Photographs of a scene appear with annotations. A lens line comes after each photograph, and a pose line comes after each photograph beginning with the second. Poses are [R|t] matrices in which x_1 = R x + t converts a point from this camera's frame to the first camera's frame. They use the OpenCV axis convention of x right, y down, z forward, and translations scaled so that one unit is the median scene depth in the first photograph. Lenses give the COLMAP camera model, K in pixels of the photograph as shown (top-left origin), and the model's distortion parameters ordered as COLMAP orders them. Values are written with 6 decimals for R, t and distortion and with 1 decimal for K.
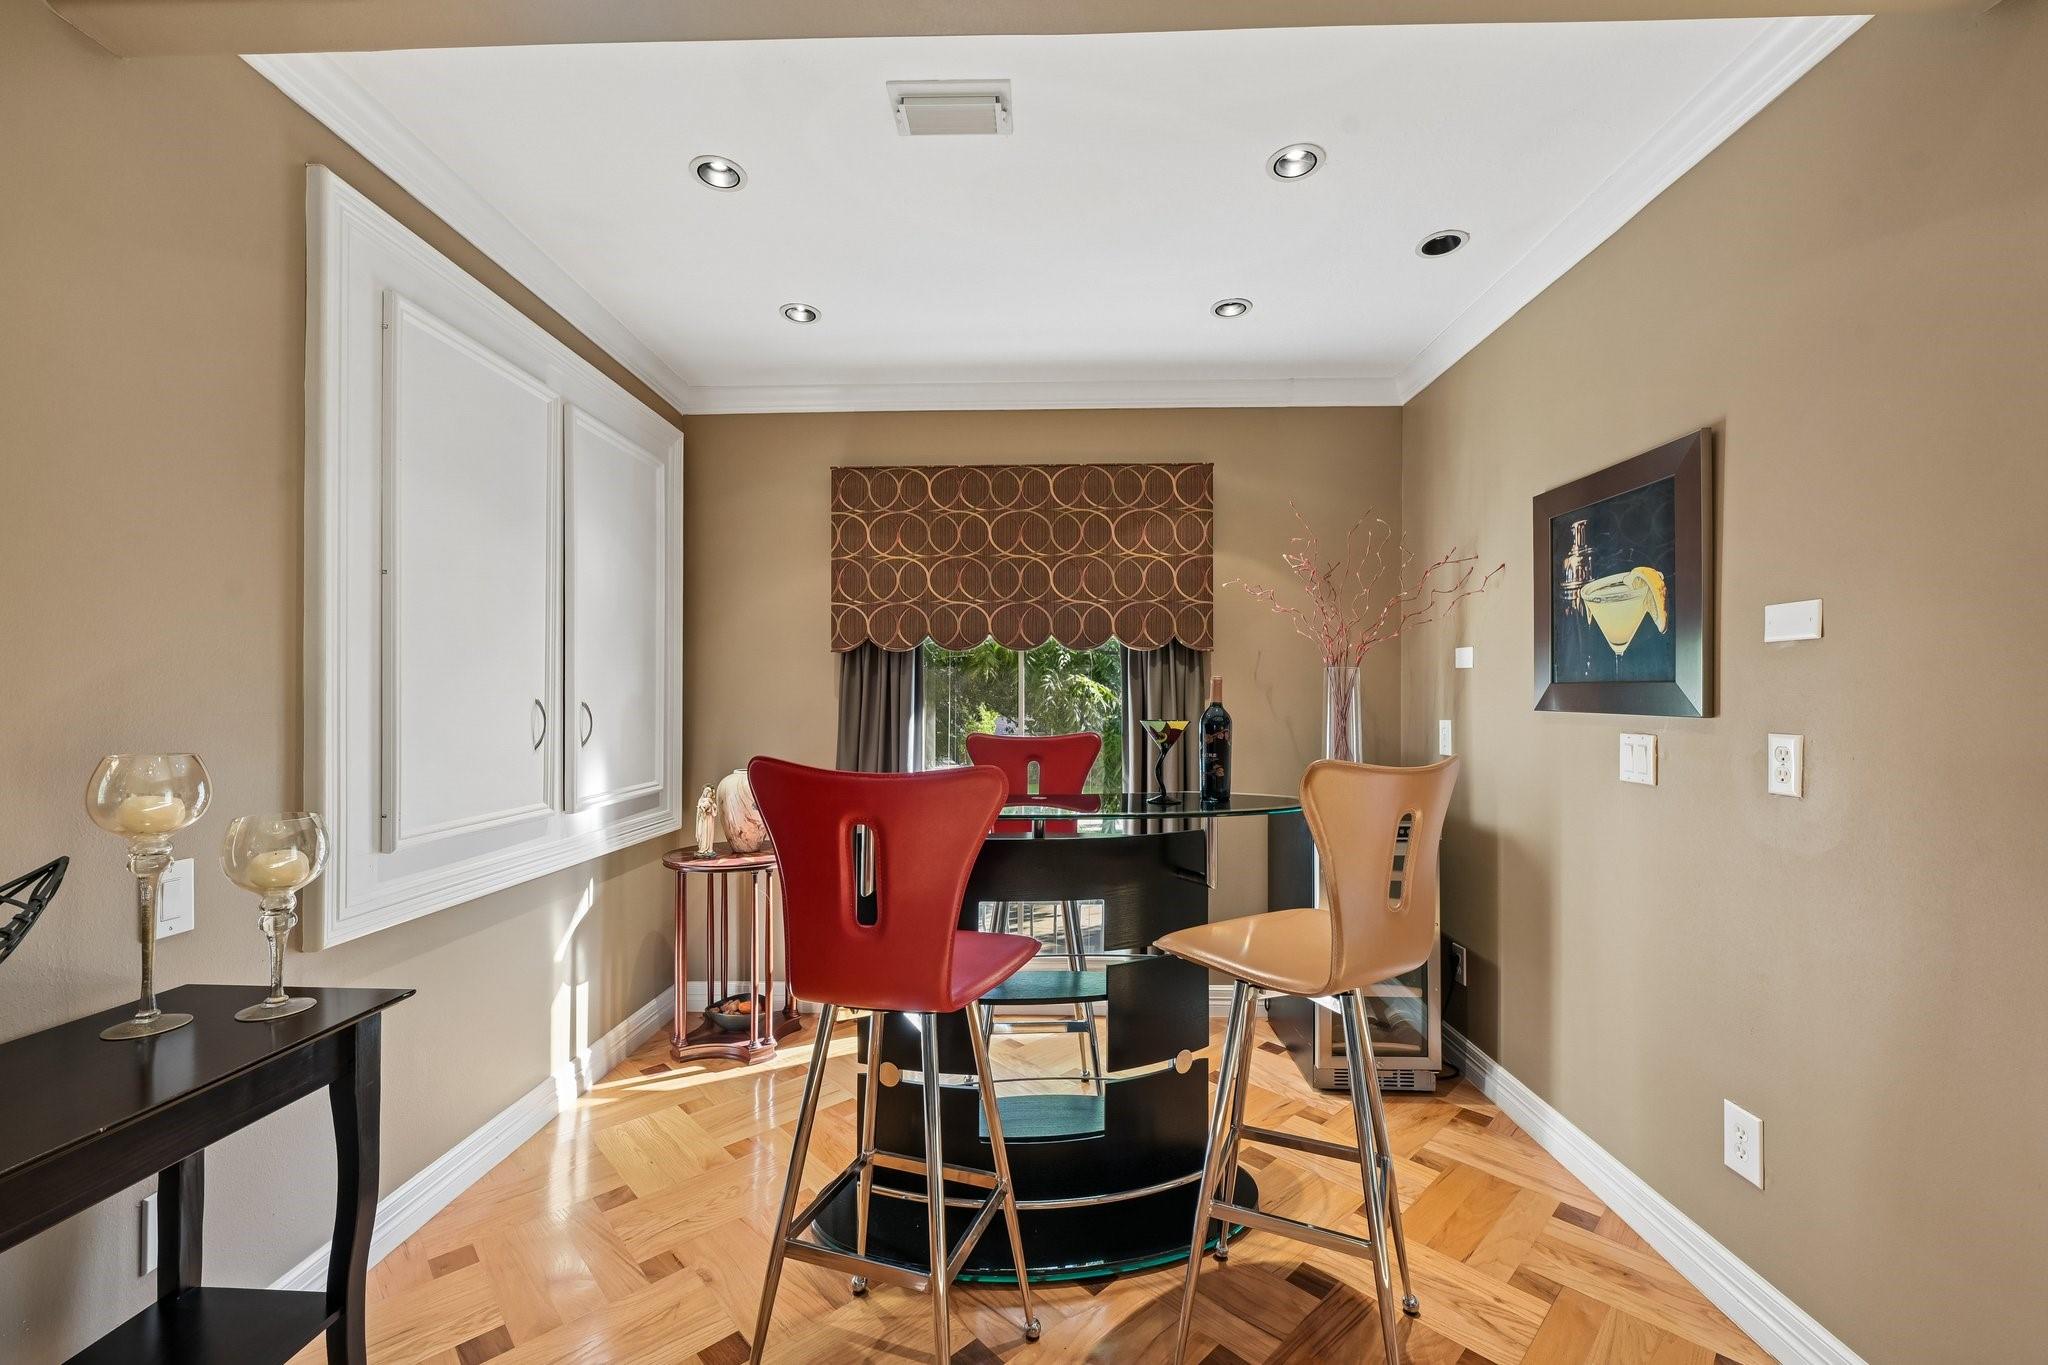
lens RADIAL K [[819.6, 0, 1016.7], [0, 819.6, 700.5], [0, 0, 1]] dist [0.010943, -0.000023]
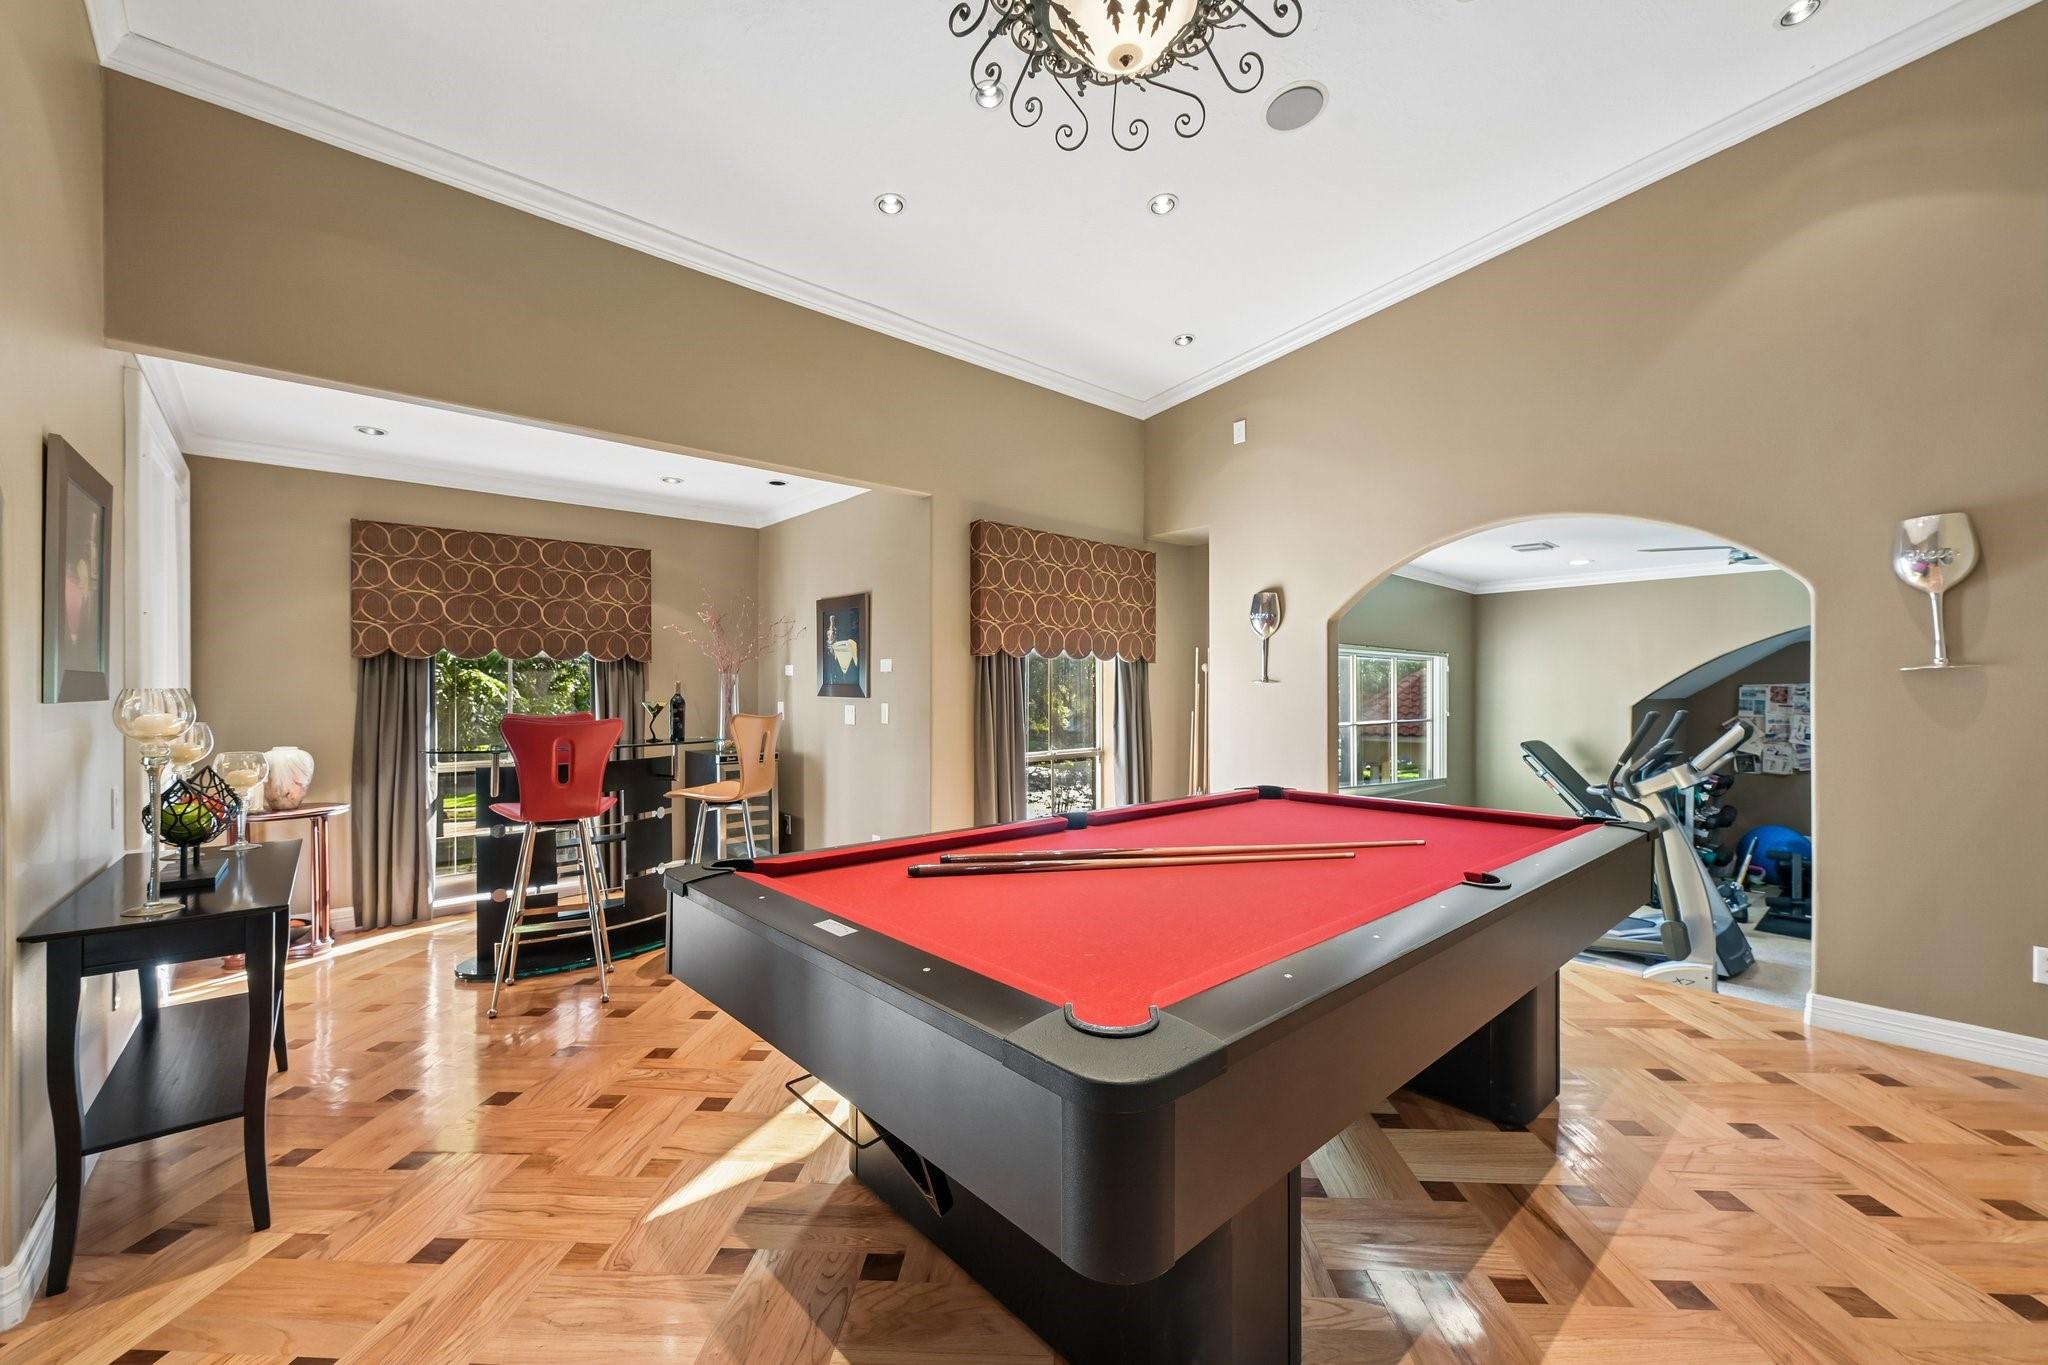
lens RADIAL K [[819.6, 0, 1021.5], [0, 819.6, 689.0], [0, 0, 1]] dist [0.010943, -0.000023]
pose [[0.722739, -0.001455, 0.691120, -0.371821], [0.004915, 0.999983, -0.003035, 0.001177], [-0.691104, 0.005590, 0.722734, -0.725724]]
